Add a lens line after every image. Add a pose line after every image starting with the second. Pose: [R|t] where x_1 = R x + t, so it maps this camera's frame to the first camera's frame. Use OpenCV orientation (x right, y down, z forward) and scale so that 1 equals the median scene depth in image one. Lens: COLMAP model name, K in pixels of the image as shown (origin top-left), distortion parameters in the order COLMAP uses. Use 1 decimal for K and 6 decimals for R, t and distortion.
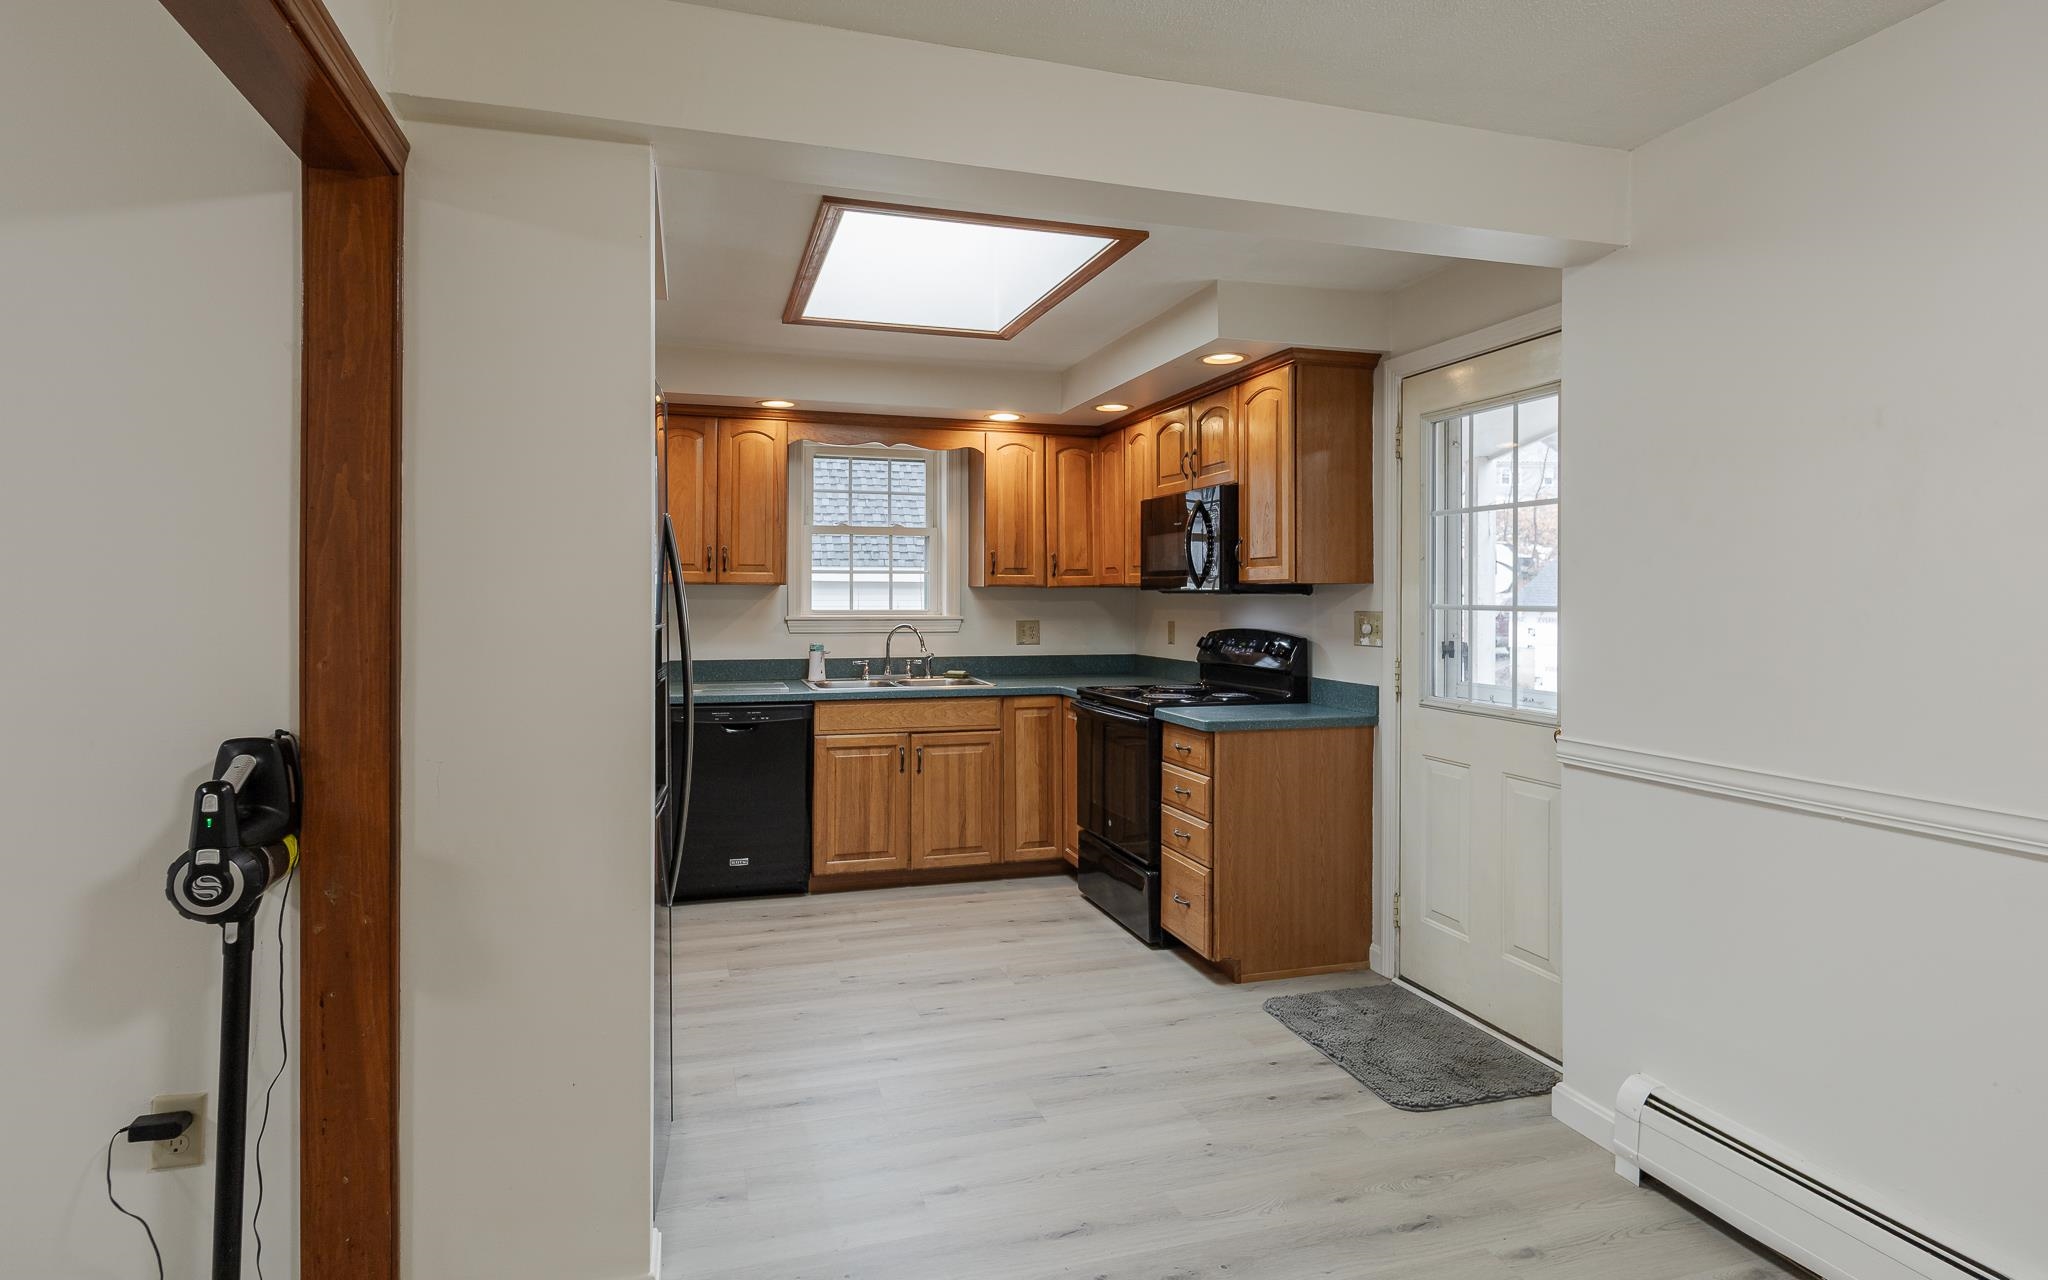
lens RADIAL K [[1076.9, 0, 1027.4], [0, 1076.9, 606.8], [0, 0, 1]] dist [0.000469, -0.000797]
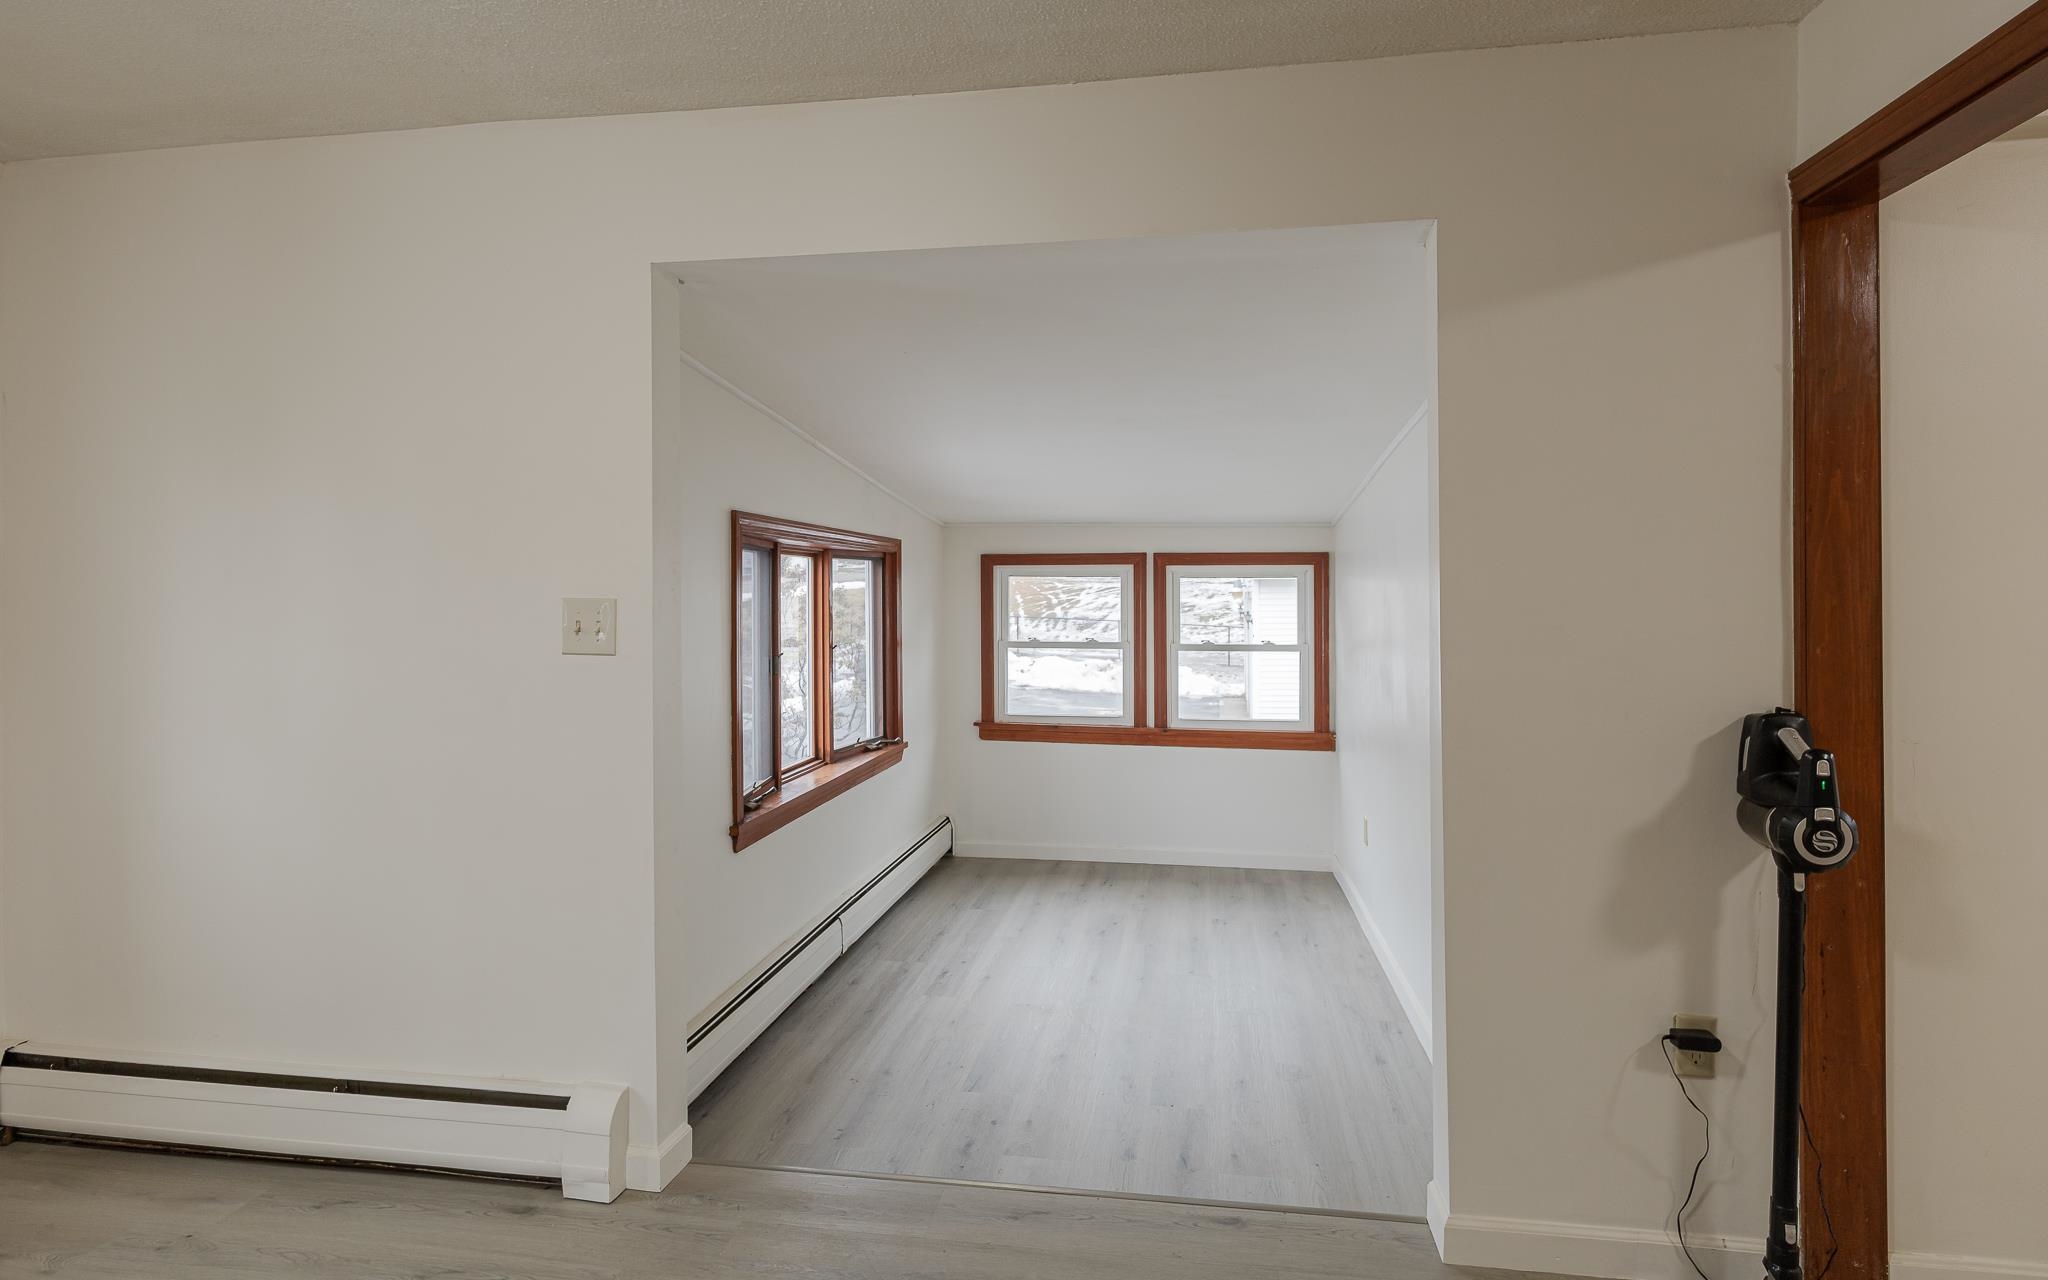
lens RADIAL K [[1076.9, 0, 1027.4], [0, 1076.9, 606.8], [0, 0, 1]] dist [0.000469, -0.000797]
pose [[0.894043, -0.007750, -0.447913, -0.772452], [0.008010, 0.999967, -0.001314, 0.003508], [0.447909, -0.002413, 0.894076, -0.316995]]
